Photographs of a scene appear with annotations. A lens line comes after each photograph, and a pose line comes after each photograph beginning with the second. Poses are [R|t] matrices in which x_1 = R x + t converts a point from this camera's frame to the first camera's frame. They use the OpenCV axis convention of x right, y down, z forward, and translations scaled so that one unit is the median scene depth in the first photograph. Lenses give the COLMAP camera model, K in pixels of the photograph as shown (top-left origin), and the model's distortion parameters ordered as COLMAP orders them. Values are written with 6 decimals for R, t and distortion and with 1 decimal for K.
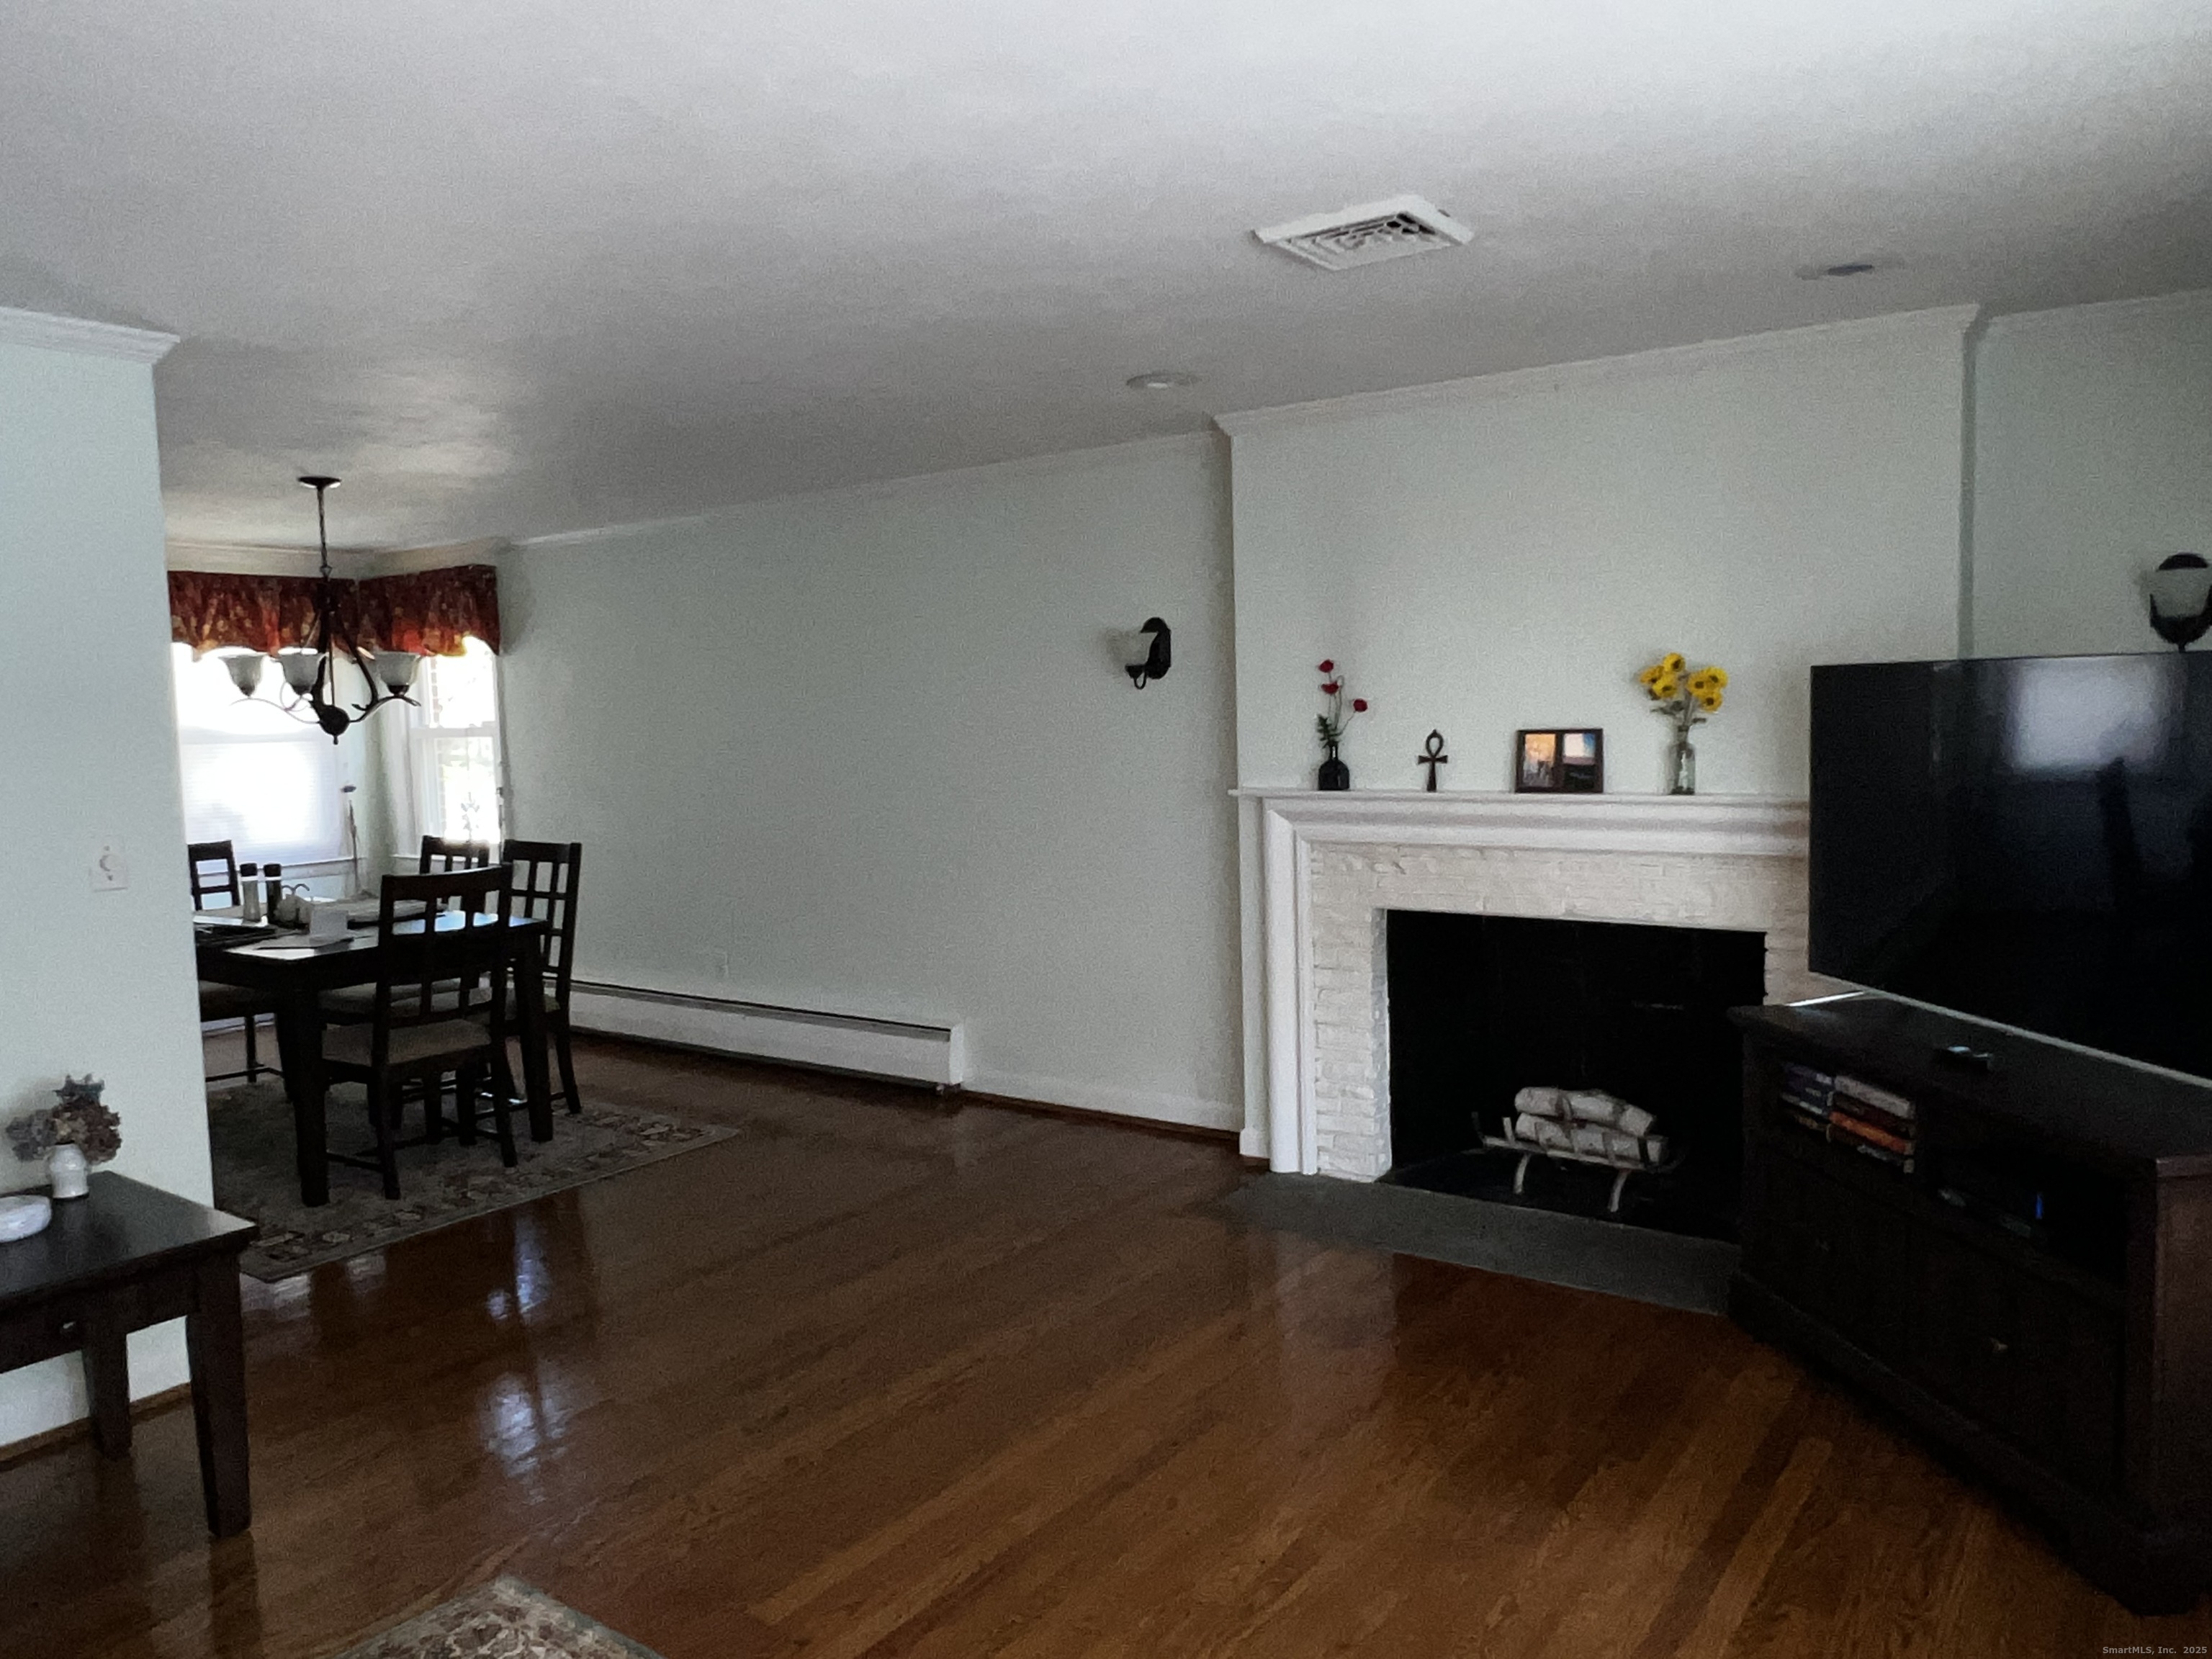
lens RADIAL K [[1569.8, 0, 1105.8], [0, 1569.8, 828.4], [0, 0, 1]] dist [-0.001743, -0.000753]
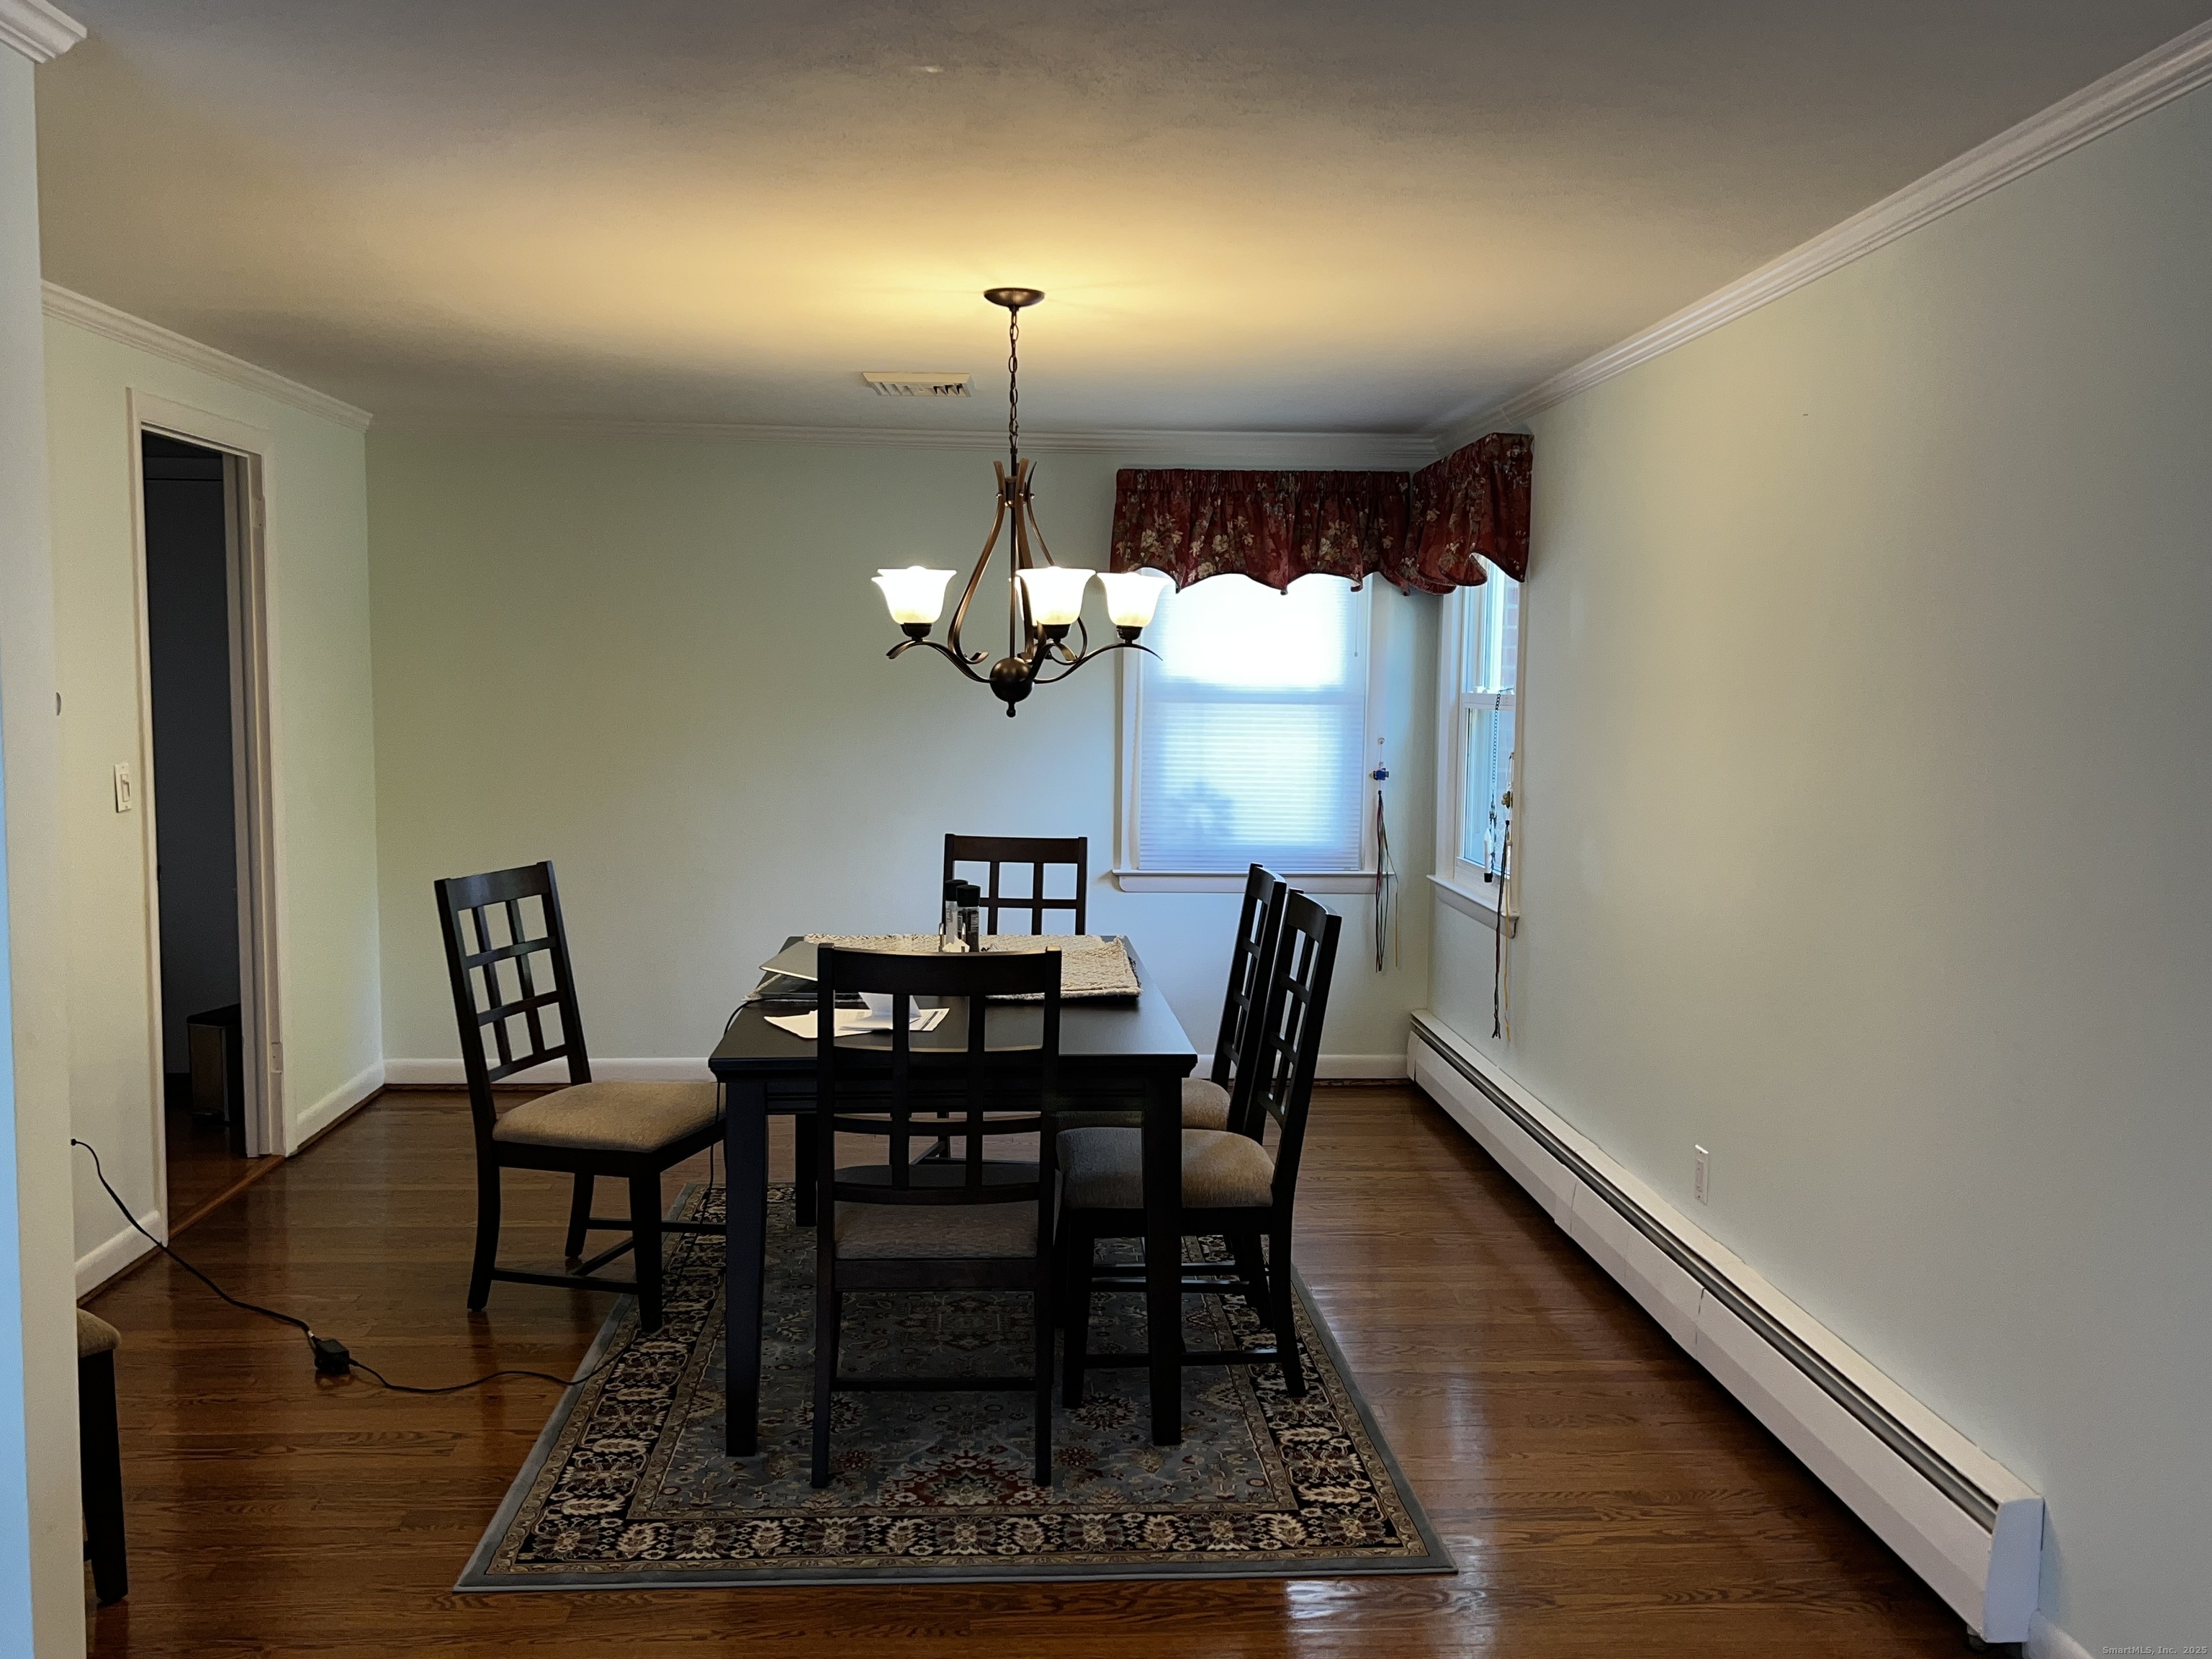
lens RADIAL K [[1849.6, 0, 1098.0], [0, 1849.6, 825.1], [0, 0, 1]] dist [0.036093, -0.001964]
pose [[0.622795, 0.099607, -0.776019, 0.134722], [-0.089572, 0.994419, 0.055753, -0.061780], [0.777241, 0.034787, 0.628241, 0.628109]]
